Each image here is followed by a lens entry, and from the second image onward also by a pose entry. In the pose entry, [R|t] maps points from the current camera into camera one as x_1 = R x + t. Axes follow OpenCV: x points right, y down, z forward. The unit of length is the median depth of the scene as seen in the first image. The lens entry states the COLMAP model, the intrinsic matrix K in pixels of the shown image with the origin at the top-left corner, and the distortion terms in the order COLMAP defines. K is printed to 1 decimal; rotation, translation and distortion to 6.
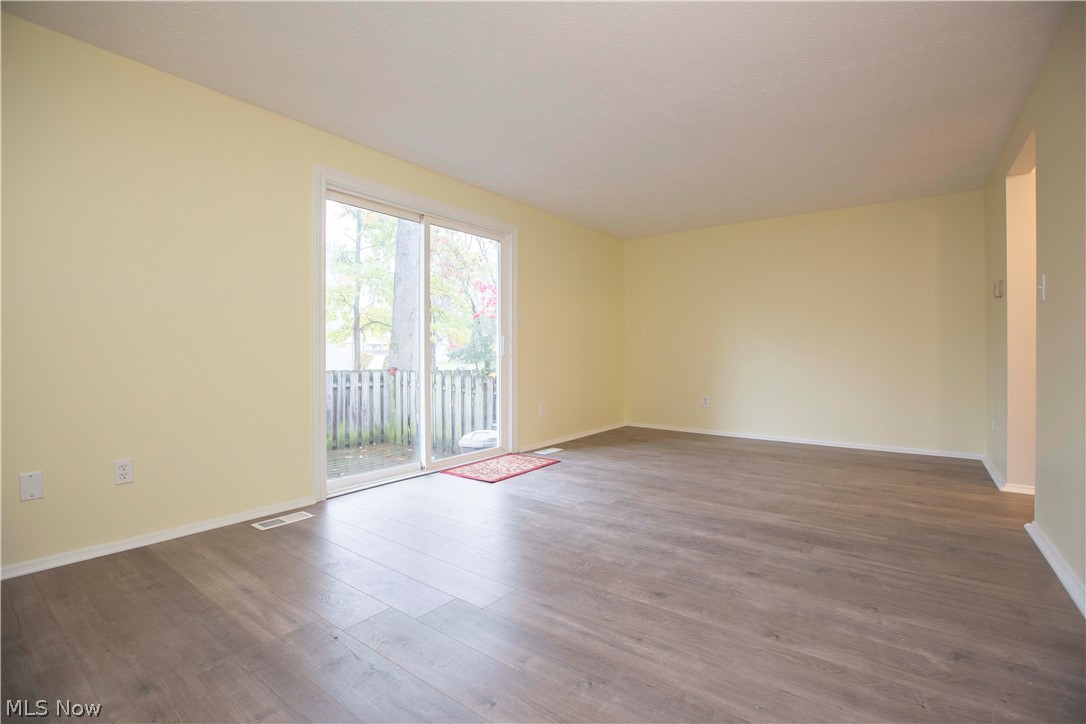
lens RADIAL K [[497.8, 0, 537.8], [0, 497.8, 364.6], [0, 0, 1]] dist [-0.020306, 0.001167]
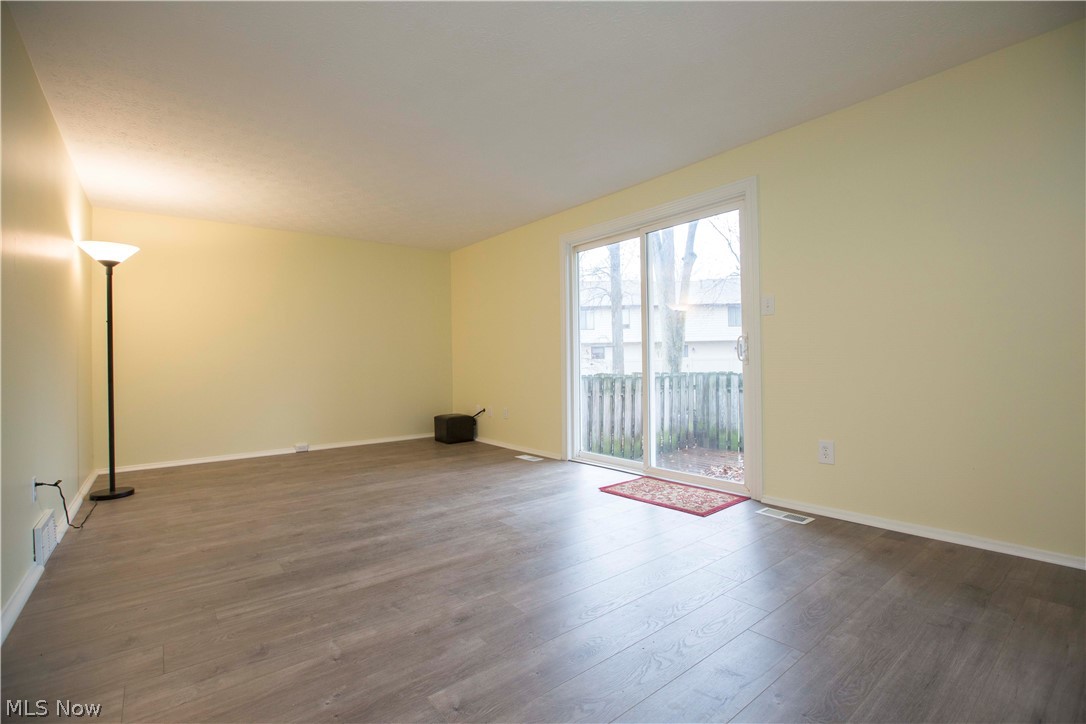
lens RADIAL K [[497.8, 0, 540.1], [0, 497.8, 358.7], [0, 0, 1]] dist [-0.020306, 0.001167]
pose [[-0.261882, -0.002505, -0.965097, 1.274332], [-0.001582, 0.999996, -0.002166, -0.030106], [0.965099, 0.000959, -0.261885, 1.633709]]
